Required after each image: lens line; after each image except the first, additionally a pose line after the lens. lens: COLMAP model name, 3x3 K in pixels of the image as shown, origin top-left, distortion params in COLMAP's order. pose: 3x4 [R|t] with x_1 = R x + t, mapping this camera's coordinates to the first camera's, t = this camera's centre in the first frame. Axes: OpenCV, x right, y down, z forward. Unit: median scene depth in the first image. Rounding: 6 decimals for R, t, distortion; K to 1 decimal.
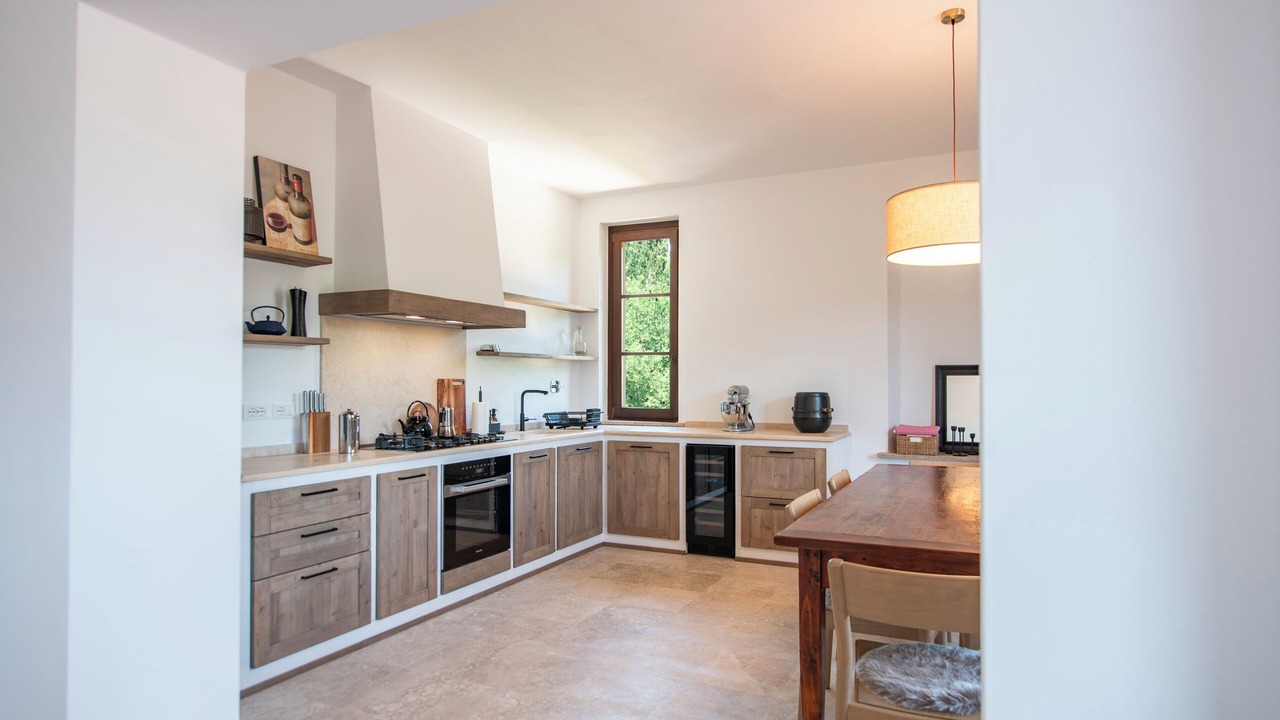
lens RADIAL K [[679.8, 0, 701.2], [0, 679.8, 387.5], [0, 0, 1]] dist [-0.007997, -0.000150]
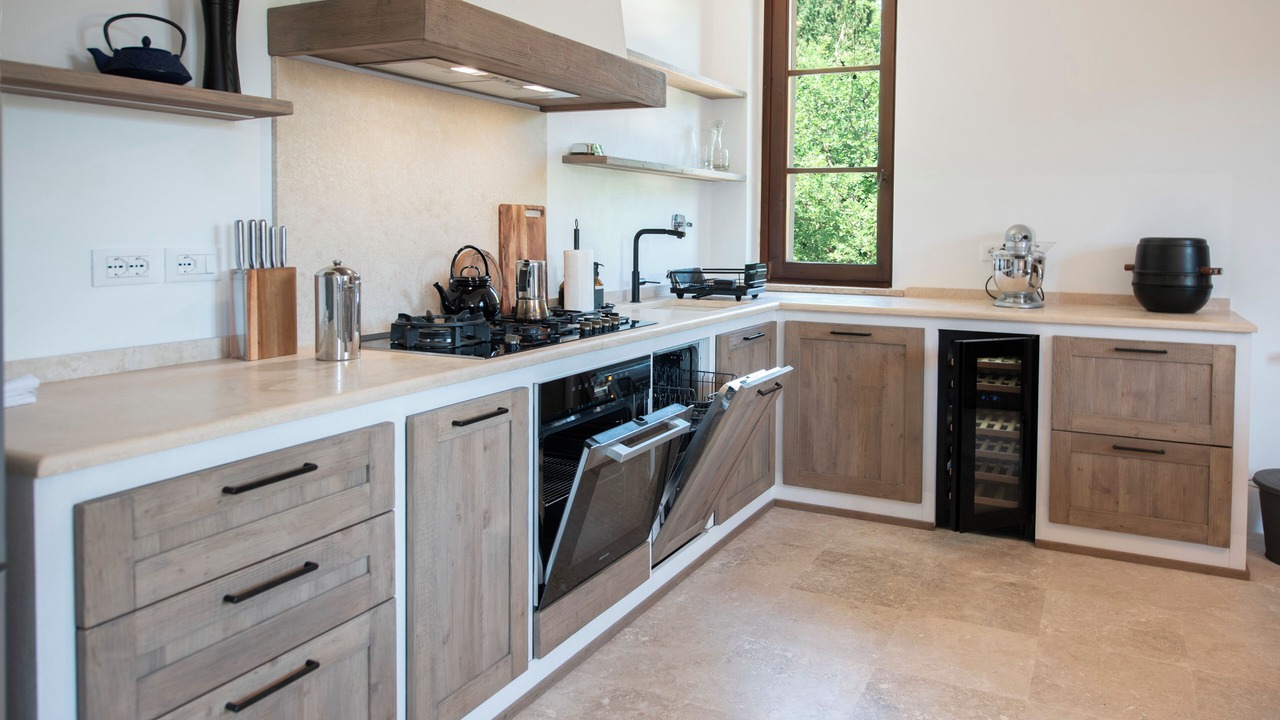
lens RADIAL K [[840.1, 0, 727.7], [0, 840.1, 270.6], [0, 0, 1]] dist [-0.002862, -0.001906]
pose [[0.999651, 0.011297, -0.023872, -0.211050], [-0.010298, 0.999083, 0.041562, 0.010192], [0.024319, -0.041302, 0.998851, 0.384396]]
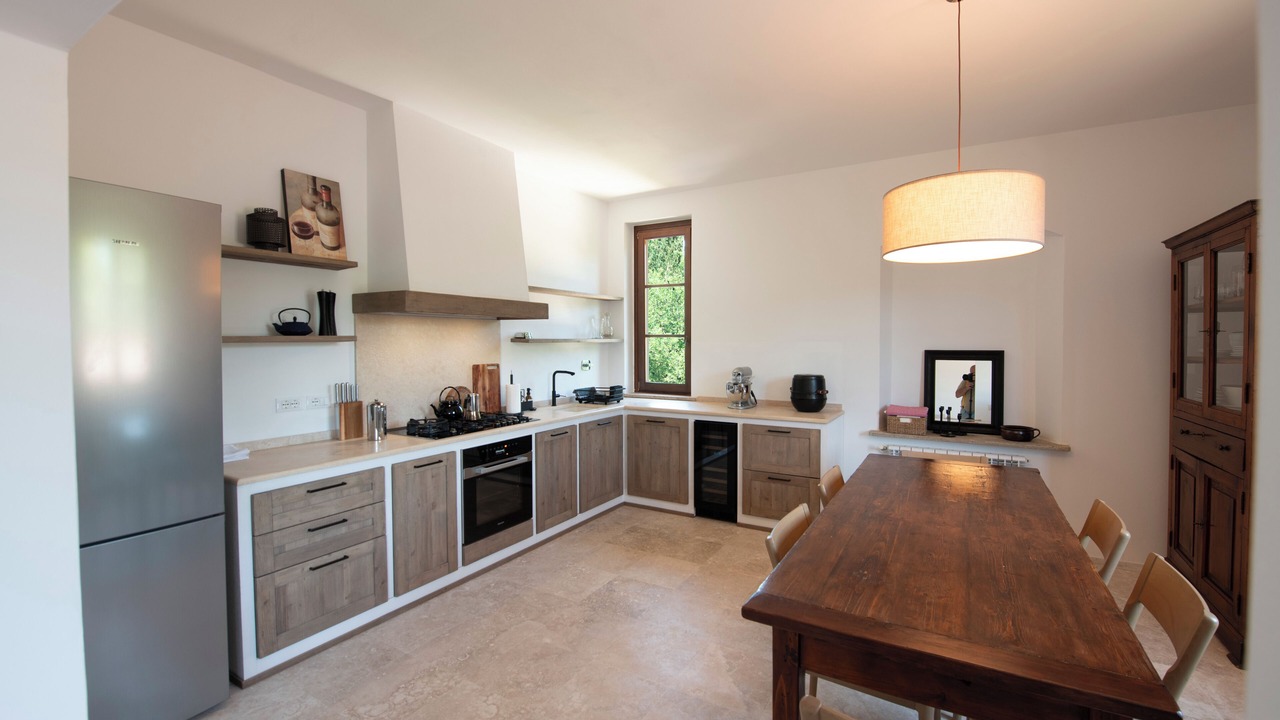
lens RADIAL K [[510.8, 0, 687.9], [0, 510.8, 362.8], [0, 0, 1]] dist [-0.017024, -0.002120]
pose [[0.996384, 0.004210, -0.084858, 0.045782], [-0.001318, 0.999417, 0.034108, -0.048353], [0.084952, -0.033872, 0.995809, 0.193333]]
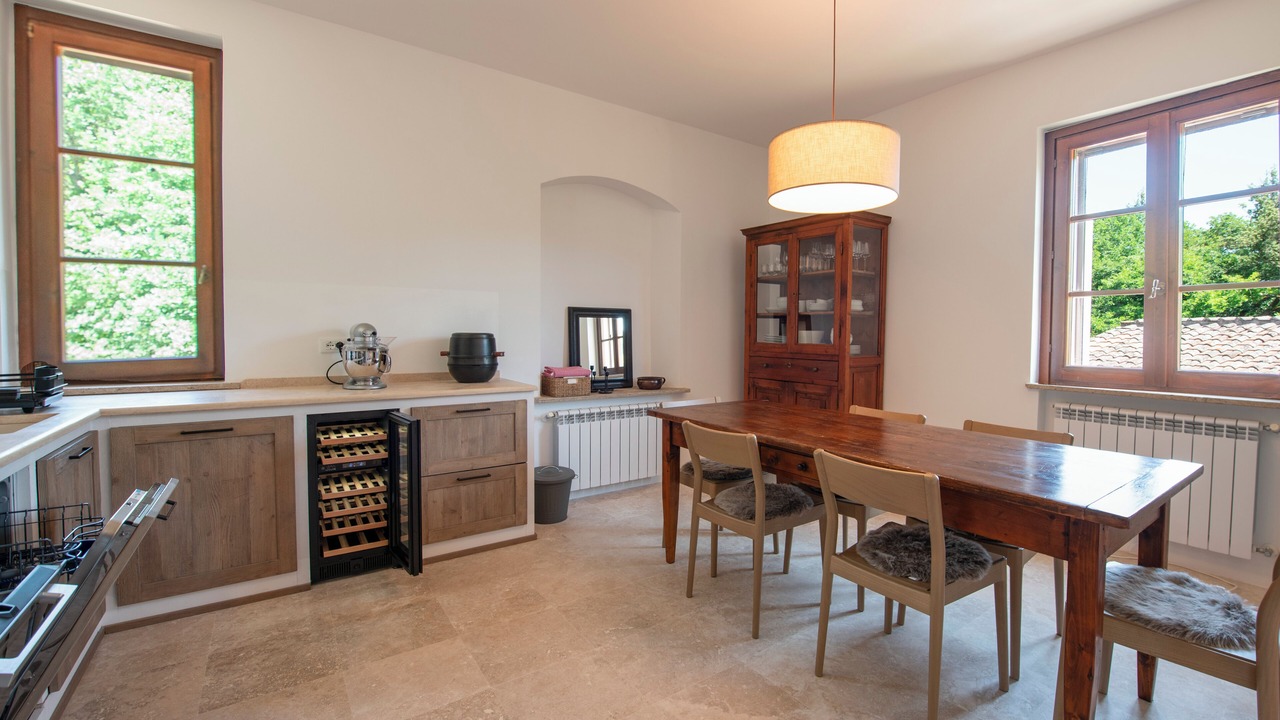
lens RADIAL K [[536.8, 0, 665.9], [0, 536.8, 358.4], [0, 0, 1]] dist [-0.011228, -0.001497]
pose [[0.515176, -0.038700, 0.856210, -0.324320], [-0.006152, 0.998787, 0.048847, 0.005194], [-0.857062, -0.030432, 0.514314, 0.557737]]
